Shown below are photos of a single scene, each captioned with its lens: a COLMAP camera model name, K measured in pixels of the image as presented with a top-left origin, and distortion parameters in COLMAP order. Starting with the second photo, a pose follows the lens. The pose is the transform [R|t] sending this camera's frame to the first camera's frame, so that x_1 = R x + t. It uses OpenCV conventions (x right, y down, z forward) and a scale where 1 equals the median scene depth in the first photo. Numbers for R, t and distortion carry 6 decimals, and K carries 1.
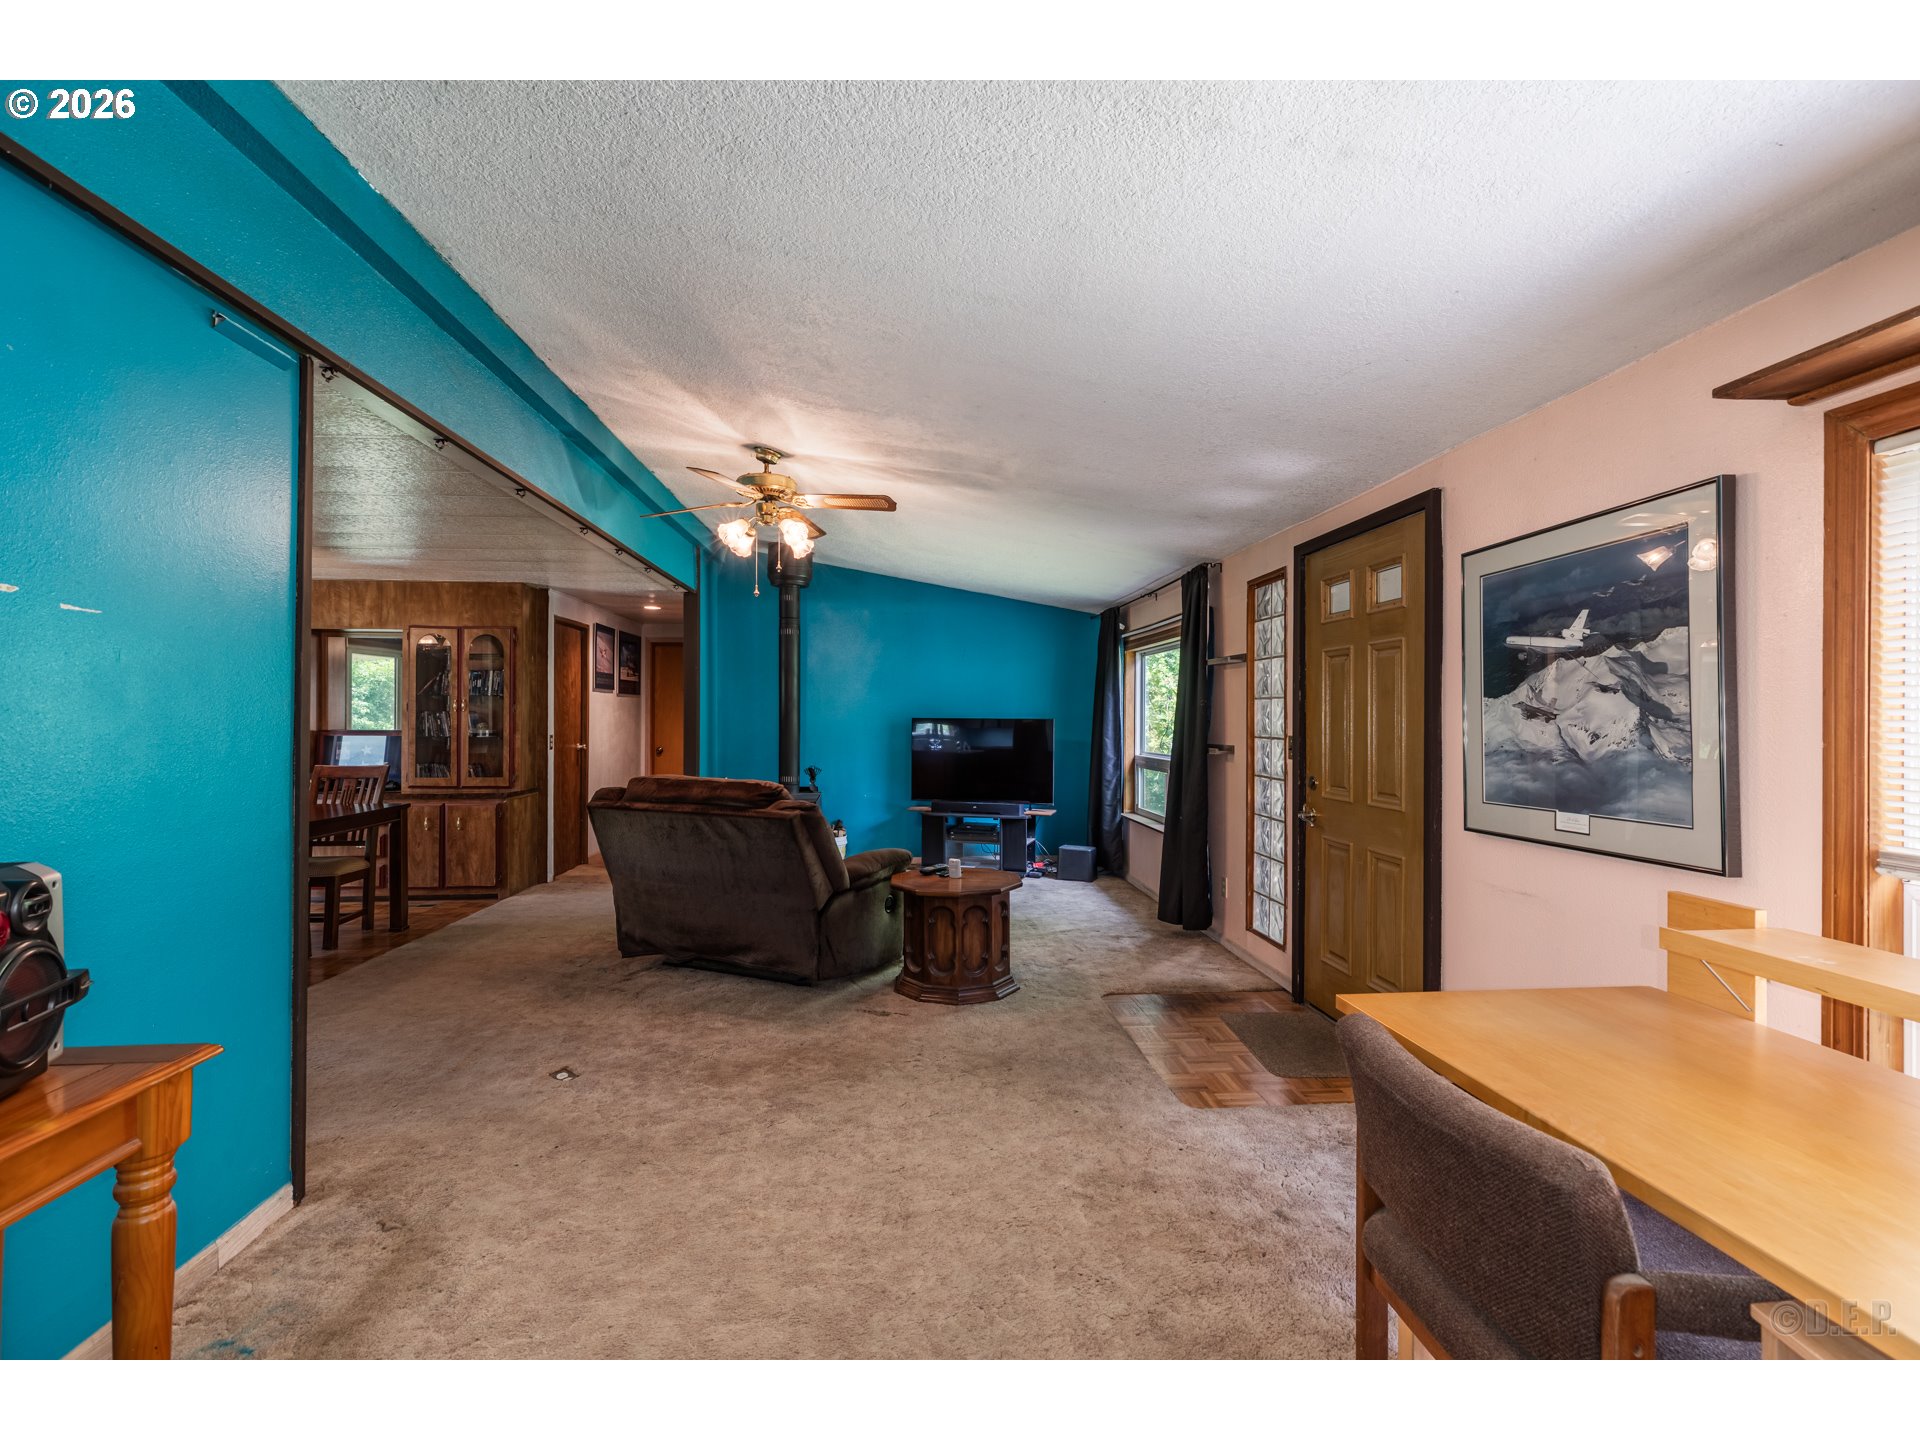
lens RADIAL K [[847.4, 0, 948.0], [0, 847.4, 721.4], [0, 0, 1]] dist [0.003205, 0.000055]
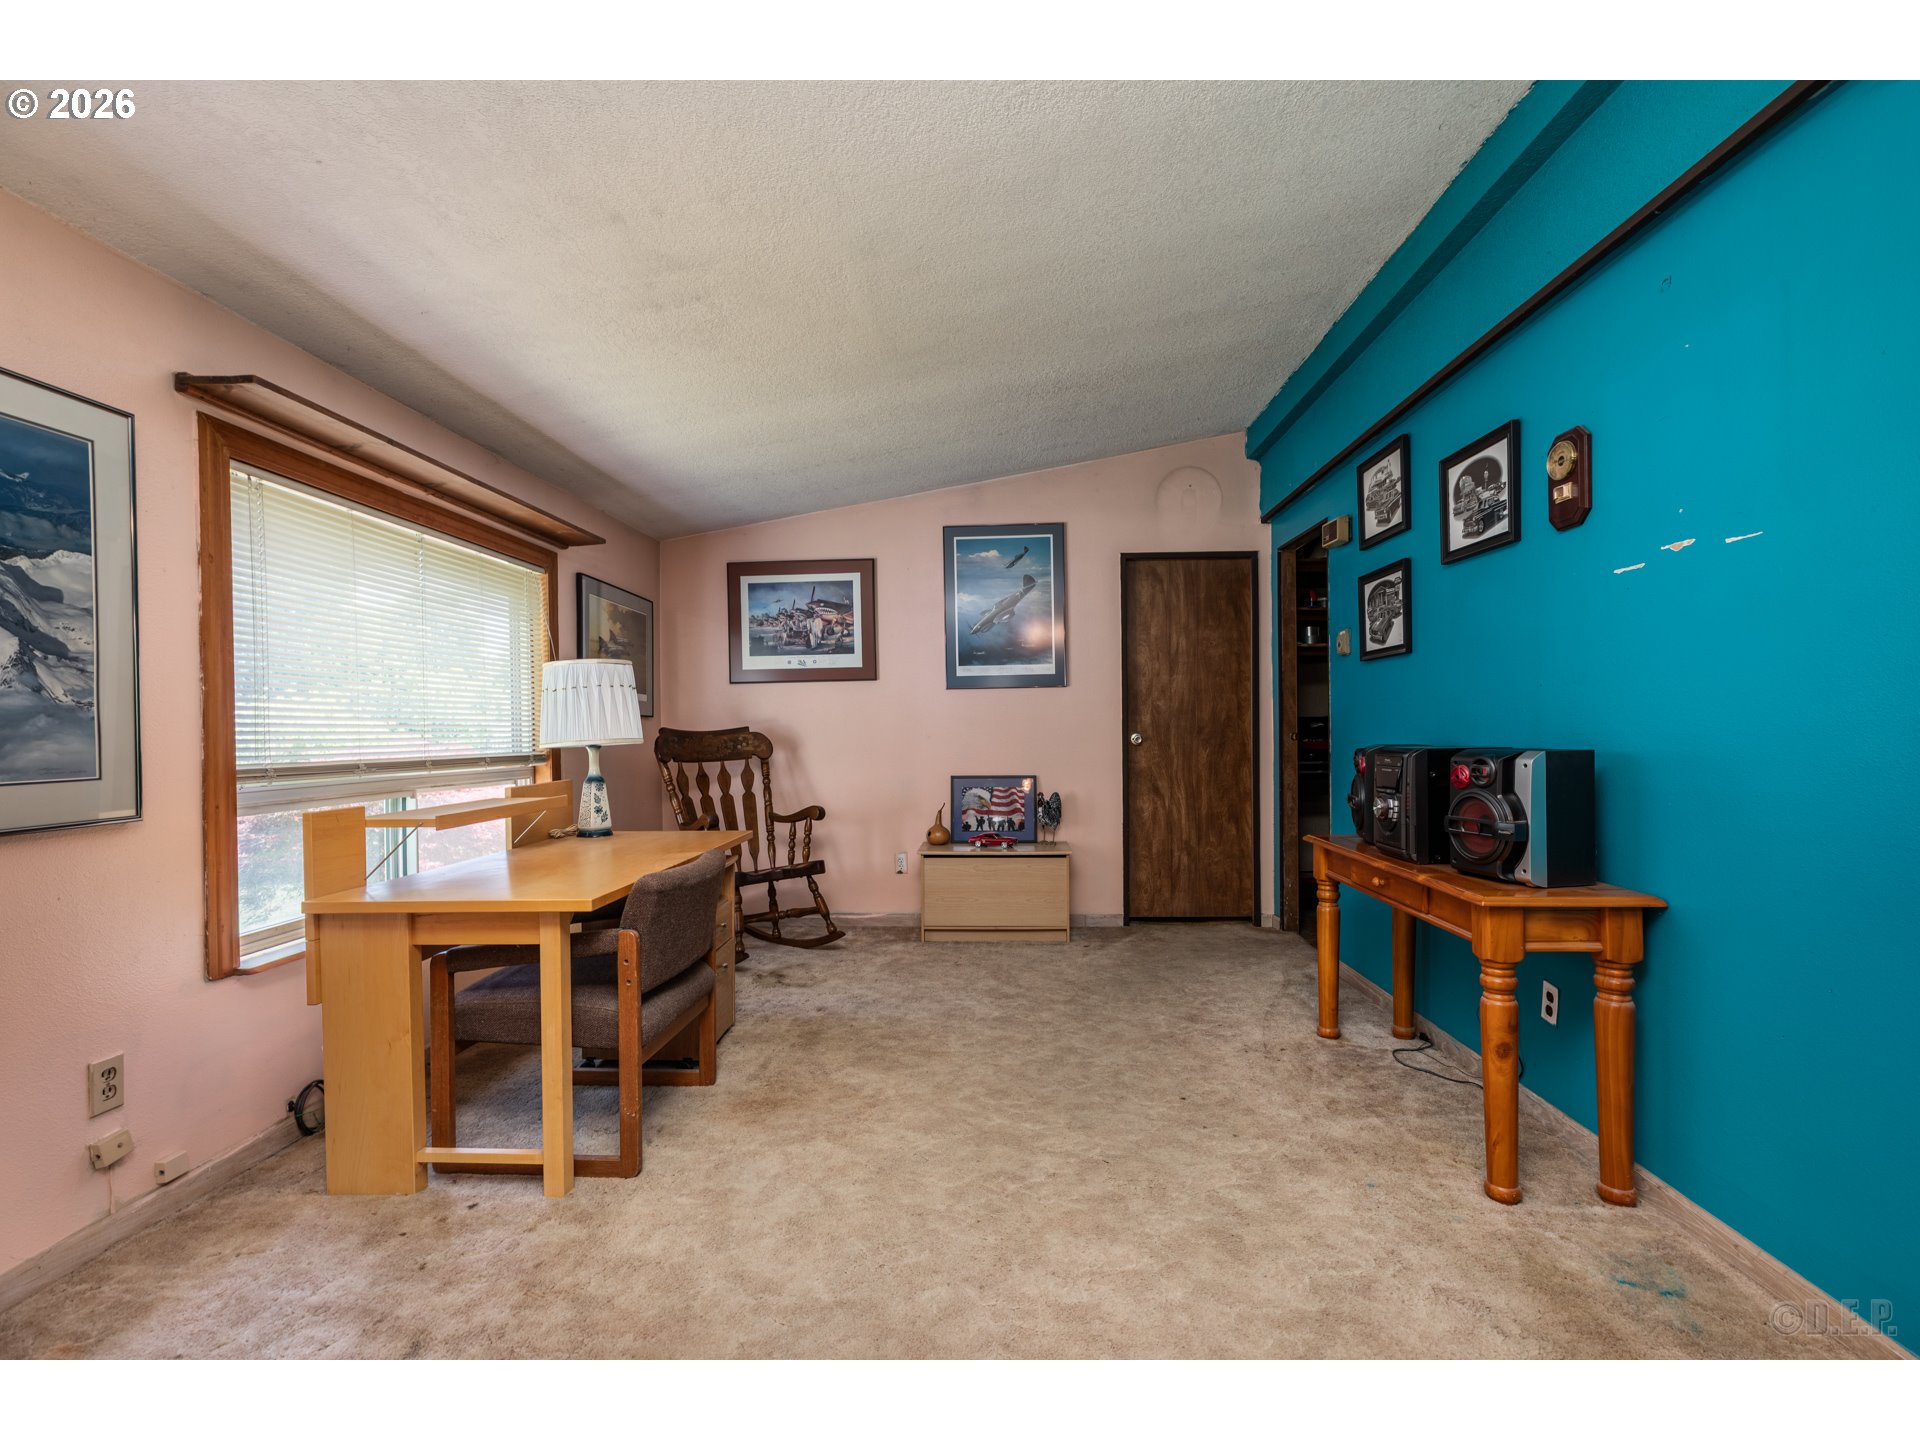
lens RADIAL K [[866.0, 0, 951.8], [0, 866.0, 741.8], [0, 0, 1]] dist [-0.000798, -0.000296]
pose [[-0.989181, 0.005339, 0.146601, -0.150538], [0.007542, 0.999867, 0.014479, 0.071847], [-0.146504, 0.015428, -0.989090, 1.609047]]
